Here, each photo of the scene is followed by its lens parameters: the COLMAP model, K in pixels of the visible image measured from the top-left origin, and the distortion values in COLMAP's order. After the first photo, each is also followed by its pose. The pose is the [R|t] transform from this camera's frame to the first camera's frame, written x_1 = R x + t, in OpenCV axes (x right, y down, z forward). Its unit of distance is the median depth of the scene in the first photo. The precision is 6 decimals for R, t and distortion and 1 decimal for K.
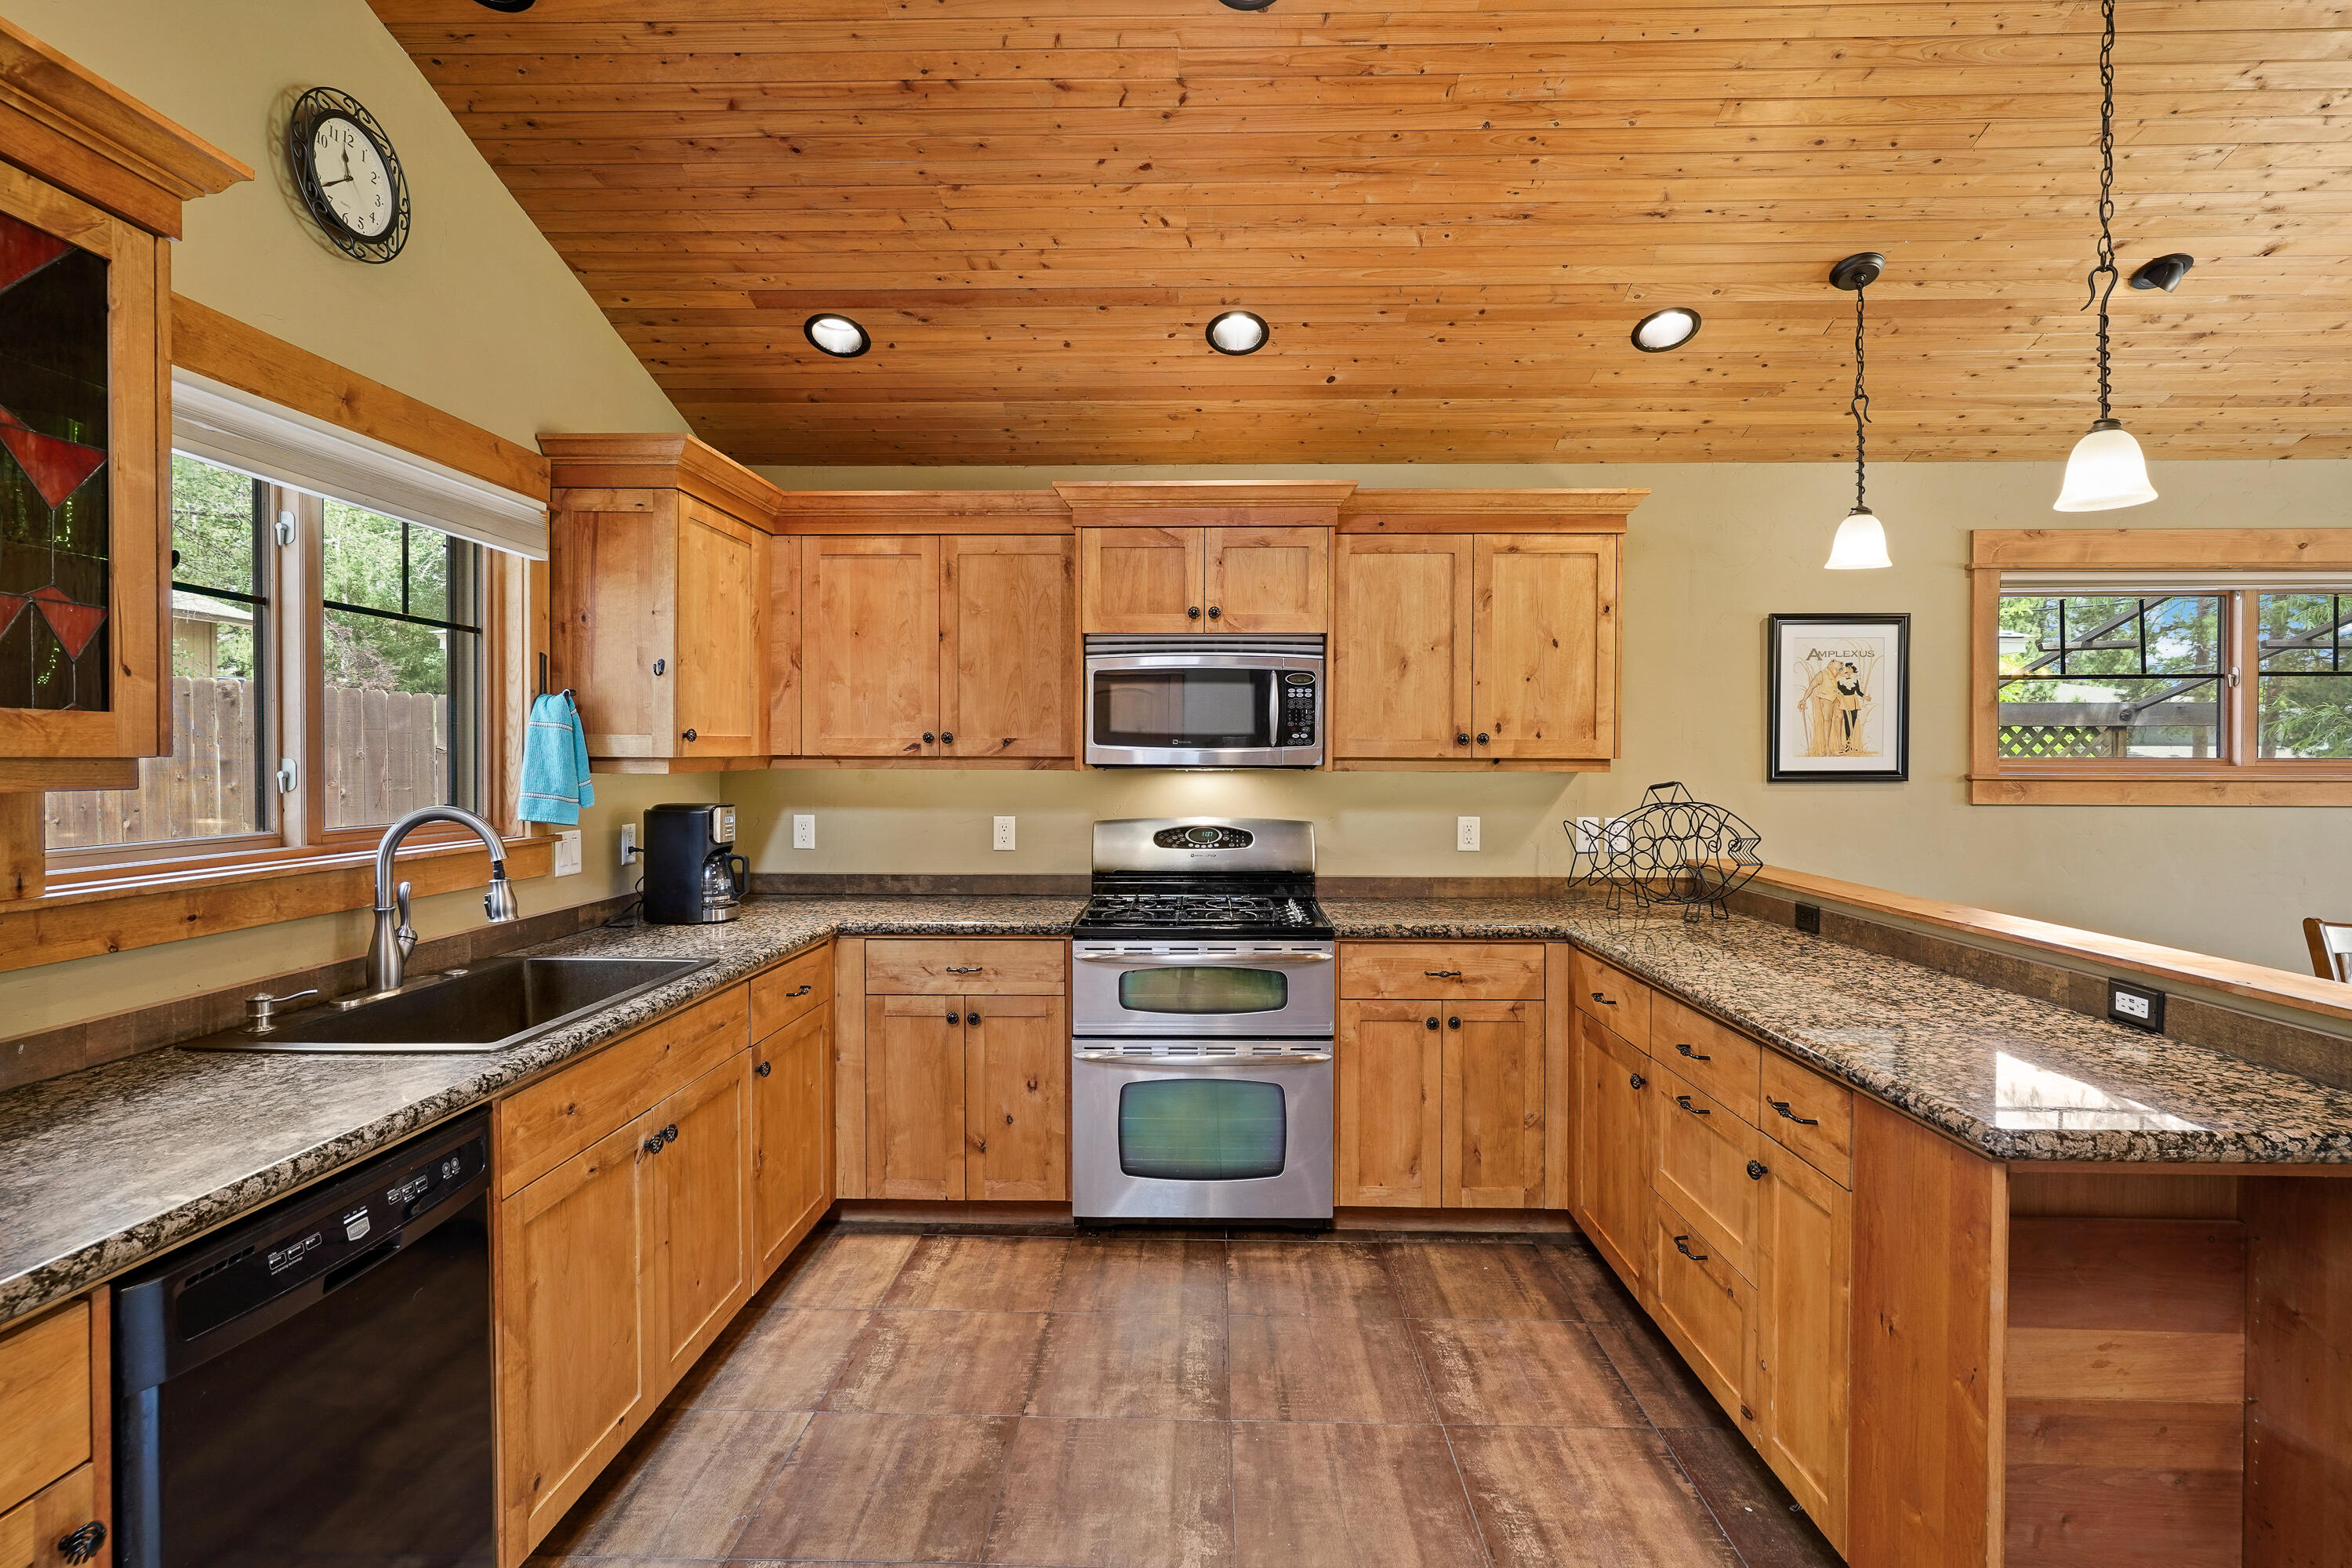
lens RADIAL K [[1130.8, 0, 1179.1], [0, 1130.8, 767.6], [0, 0, 1]] dist [-0.009933, 0.006577]
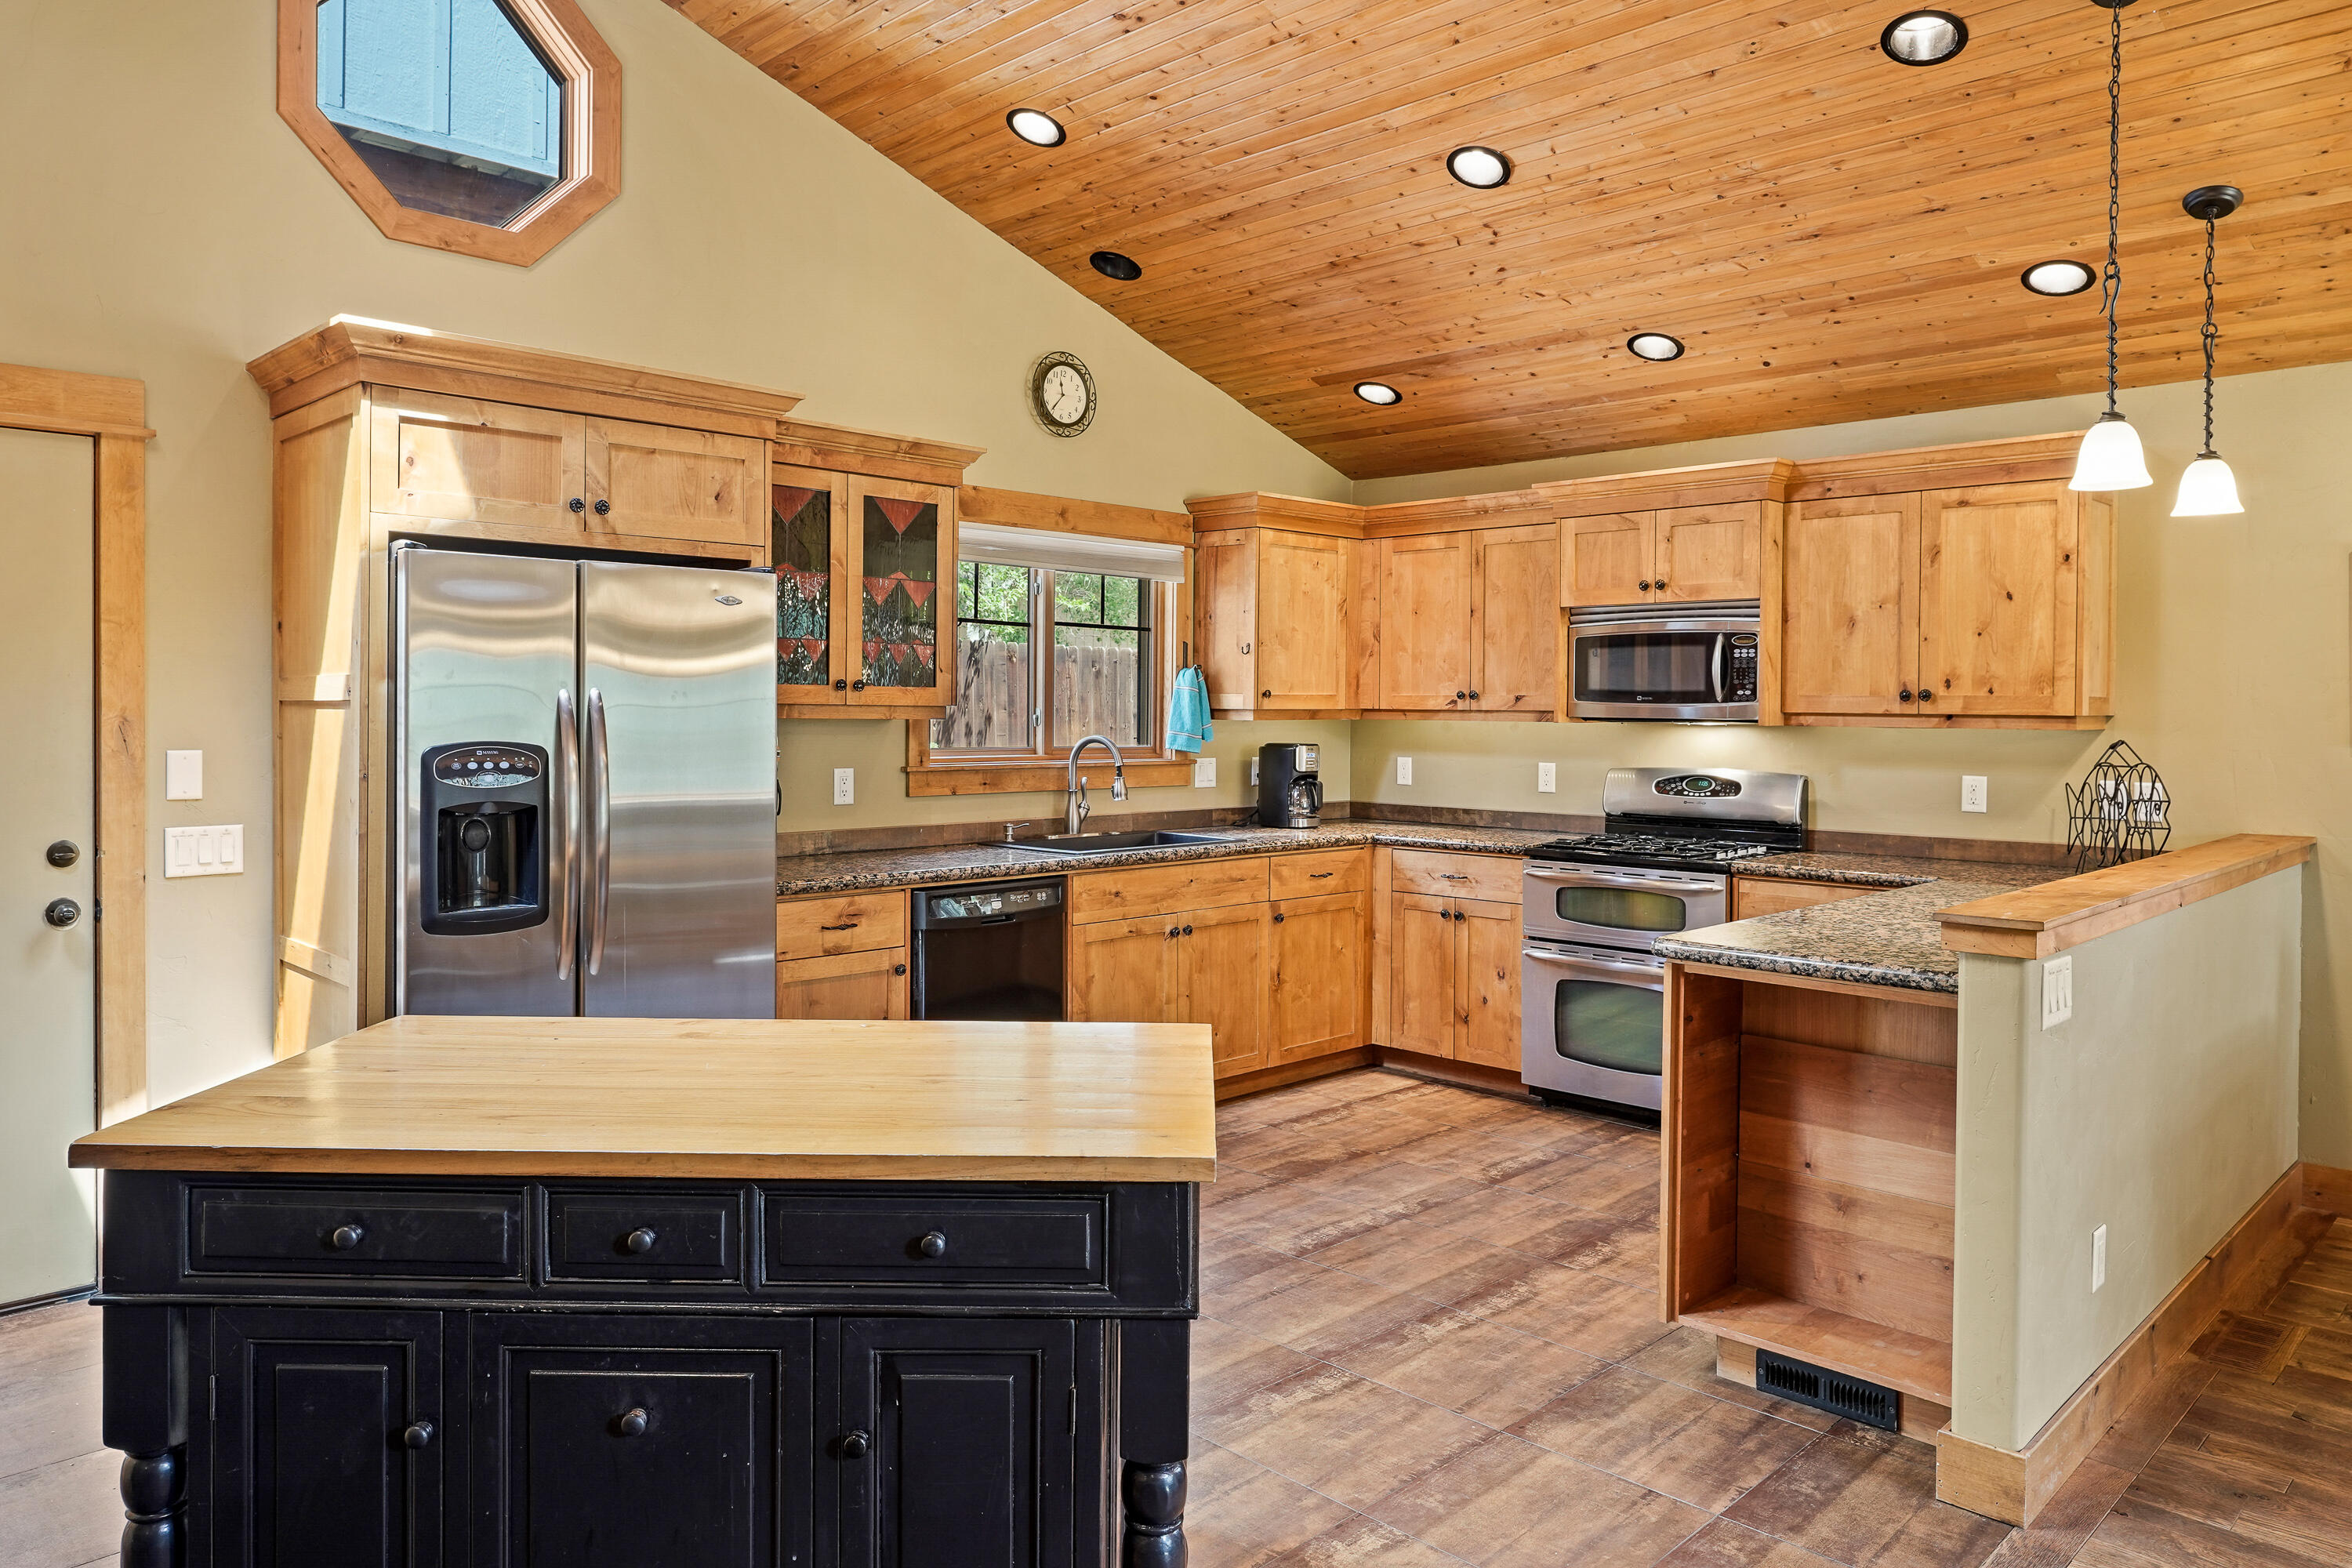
lens RADIAL K [[1557.8, 0, 1178.5], [0, 1557.8, 719.9], [0, 0, 1]] dist [0.007816, -0.002216]
pose [[0.729335, 0.009094, -0.684097, 0.781665], [-0.013874, 0.999903, -0.001500, 0.008518], [0.684017, 0.010585, 0.729390, -0.494869]]
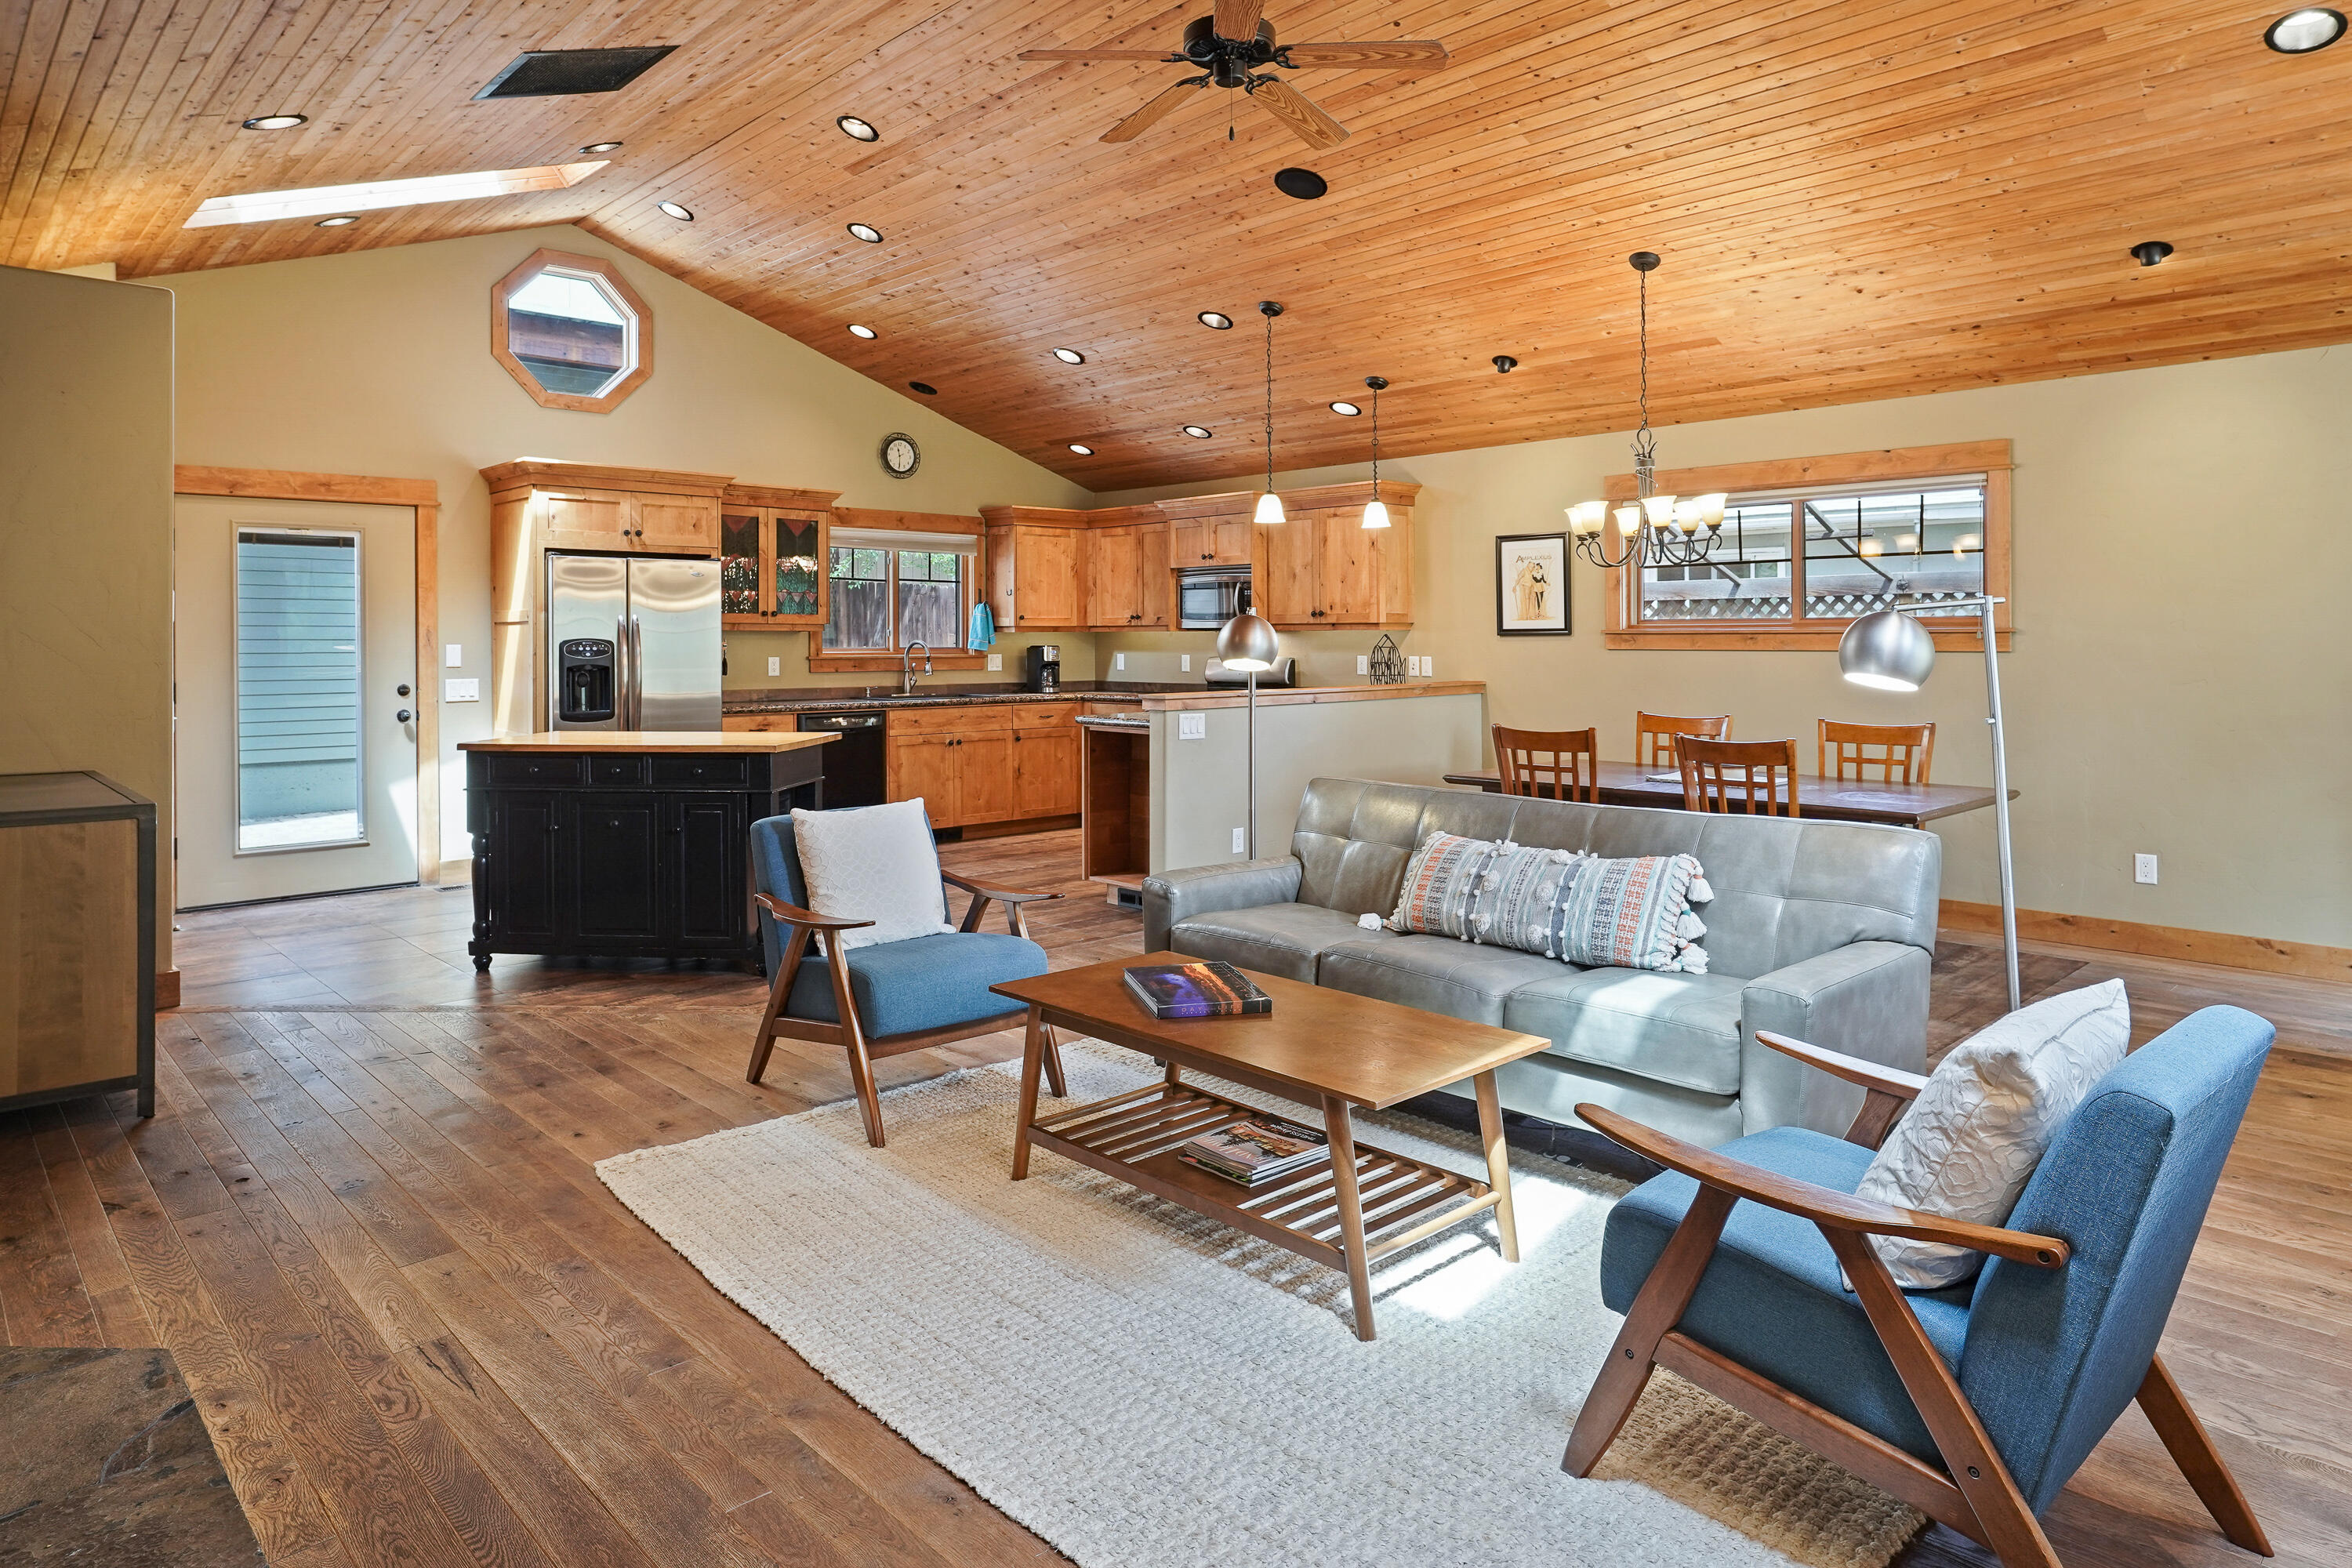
lens RADIAL K [[1389.9, 0, 1183.3], [0, 1389.9, 644.5], [0, 0, 1]] dist [-0.000222, 0.000553]
pose [[0.711228, -0.000763, -0.702961, 1.907903], [-0.003996, 0.999979, -0.005129, 0.044705], [0.702950, 0.006457, 0.711210, -0.934211]]
